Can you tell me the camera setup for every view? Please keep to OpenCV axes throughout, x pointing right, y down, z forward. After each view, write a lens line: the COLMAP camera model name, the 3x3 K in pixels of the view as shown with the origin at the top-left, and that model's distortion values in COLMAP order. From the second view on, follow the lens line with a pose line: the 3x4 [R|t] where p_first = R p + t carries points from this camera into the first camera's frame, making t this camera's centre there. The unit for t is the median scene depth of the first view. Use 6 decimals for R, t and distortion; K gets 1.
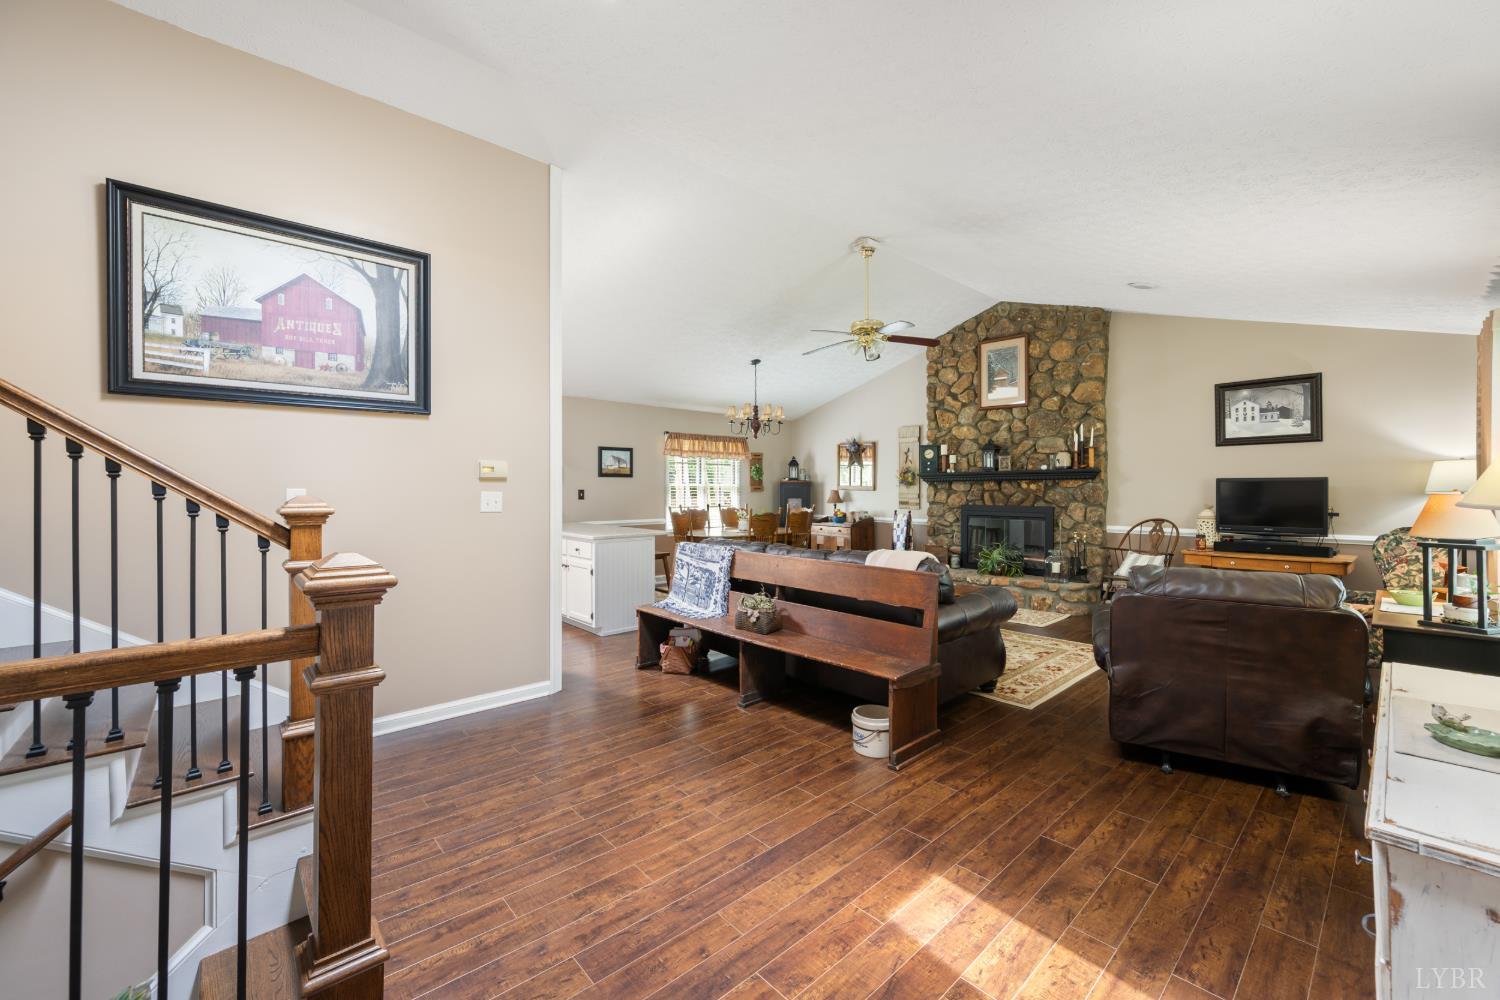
lens RADIAL K [[593.7, 0, 759.9], [0, 593.7, 489.9], [0, 0, 1]] dist [-0.002088, -0.000223]
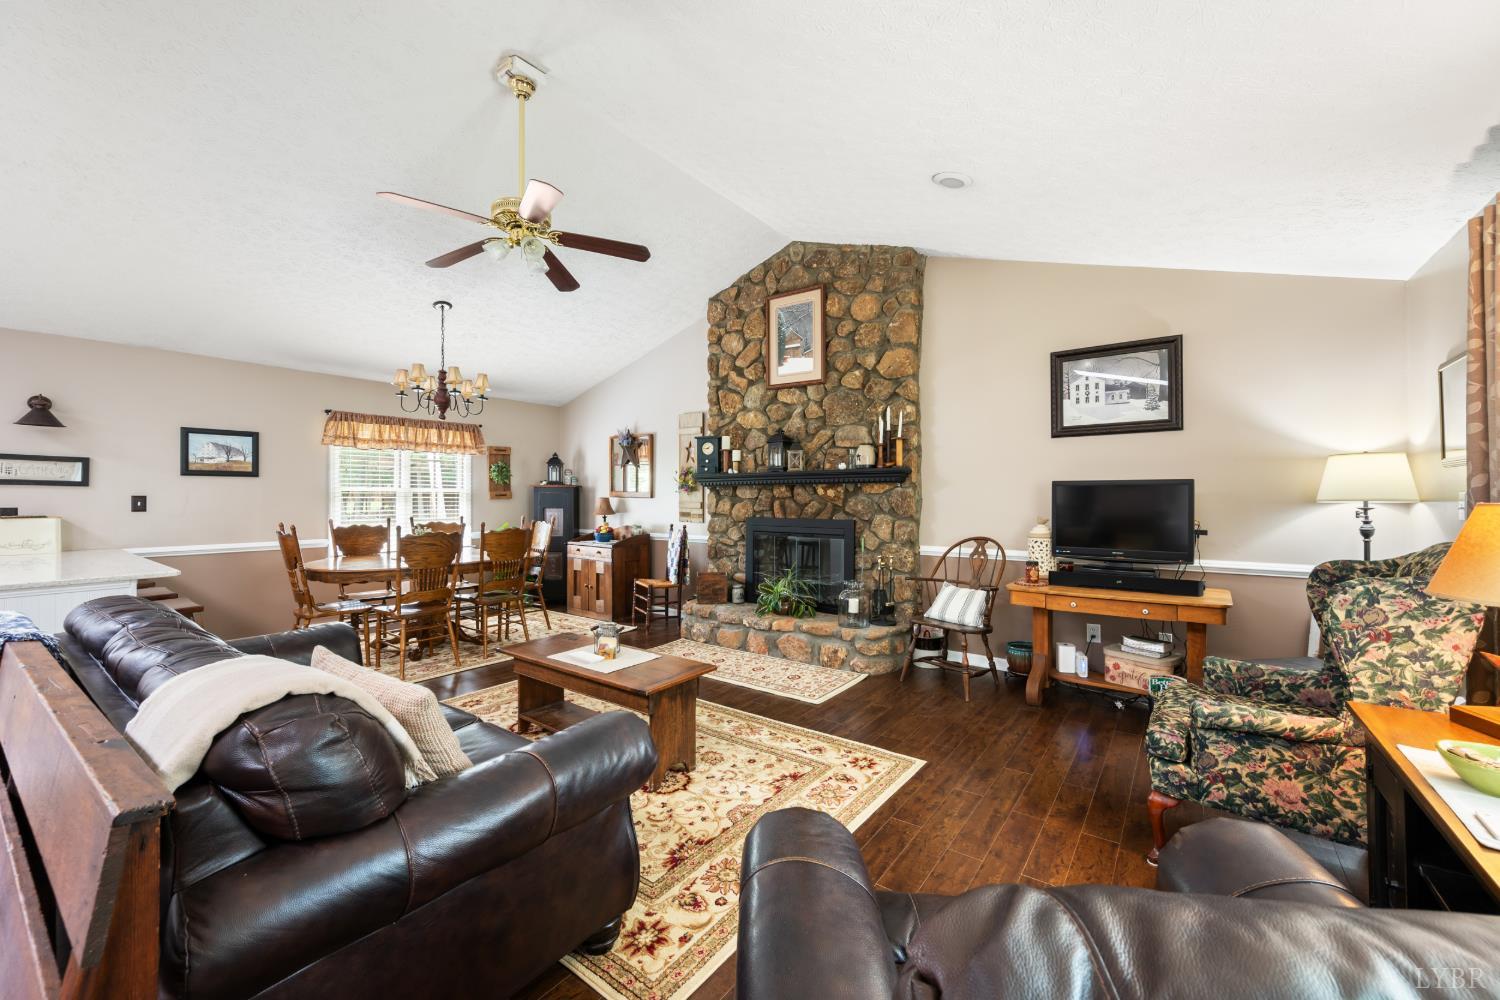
lens RADIAL K [[590.1, 0, 757.2], [0, 590.1, 499.4], [0, 0, 1]] dist [-0.000037, -0.000122]
pose [[0.980887, 0.000870, 0.194577, 0.220573], [-0.001349, 0.999996, 0.002331, 0.001050], [-0.194574, -0.002549, 0.980885, 0.289633]]
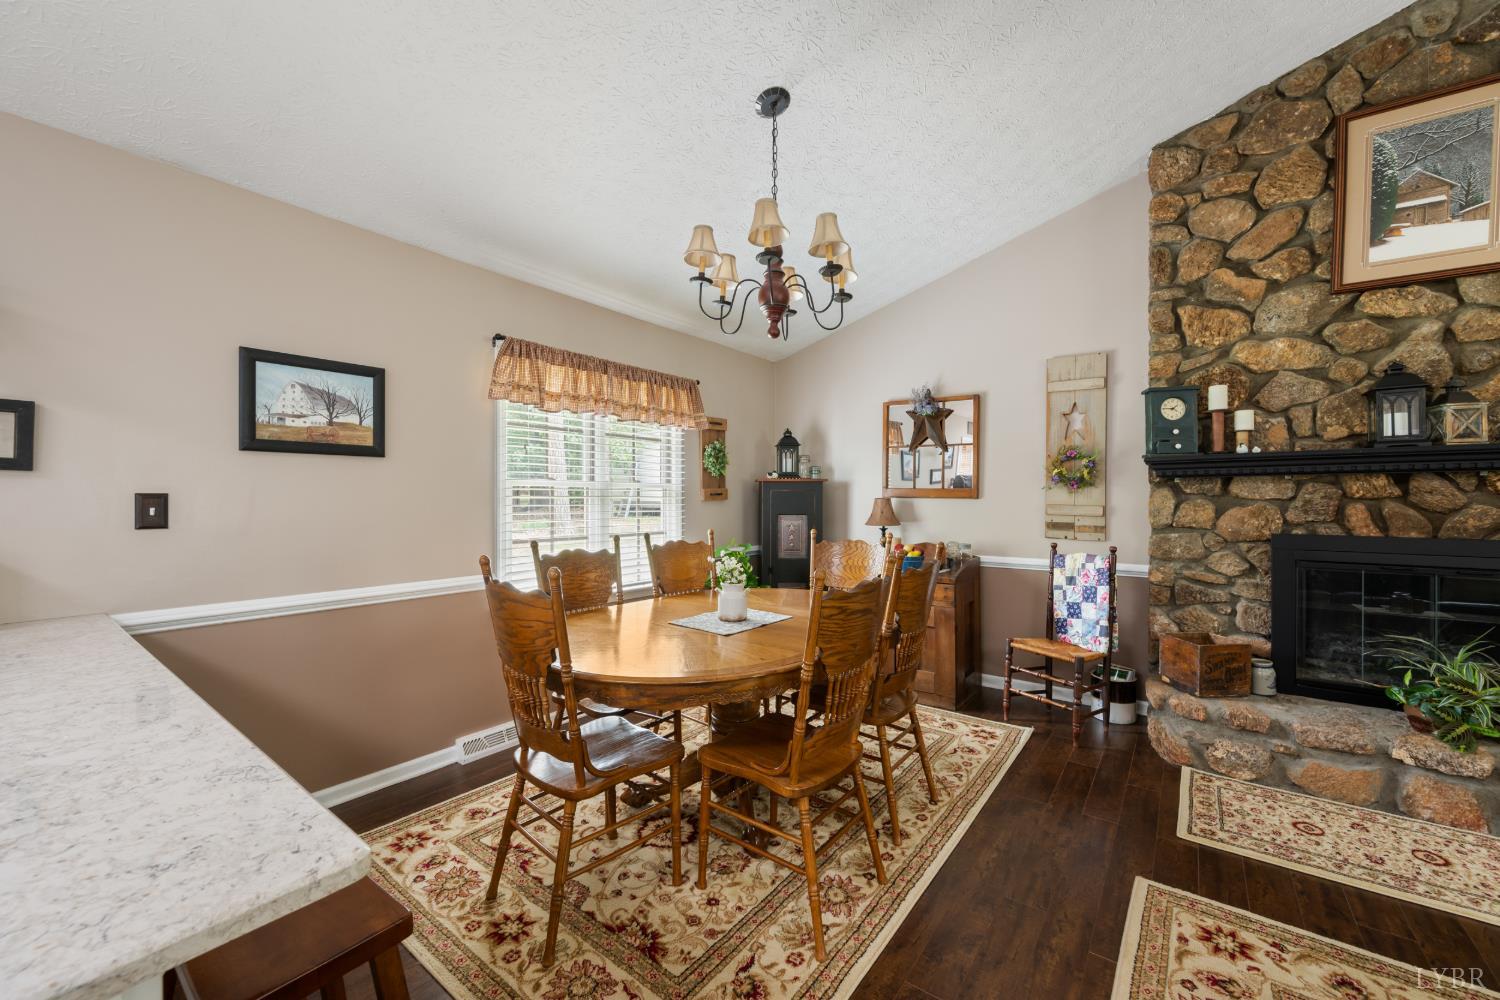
lens RADIAL K [[590.1, 0, 757.2], [0, 590.1, 499.4], [0, 0, 1]] dist [-0.000037, -0.000122]
pose [[0.981135, 0.000959, 0.193321, -0.082738], [-0.000860, 0.999999, -0.000595, 0.002419], [-0.193322, 0.000418, 0.981135, 0.714435]]
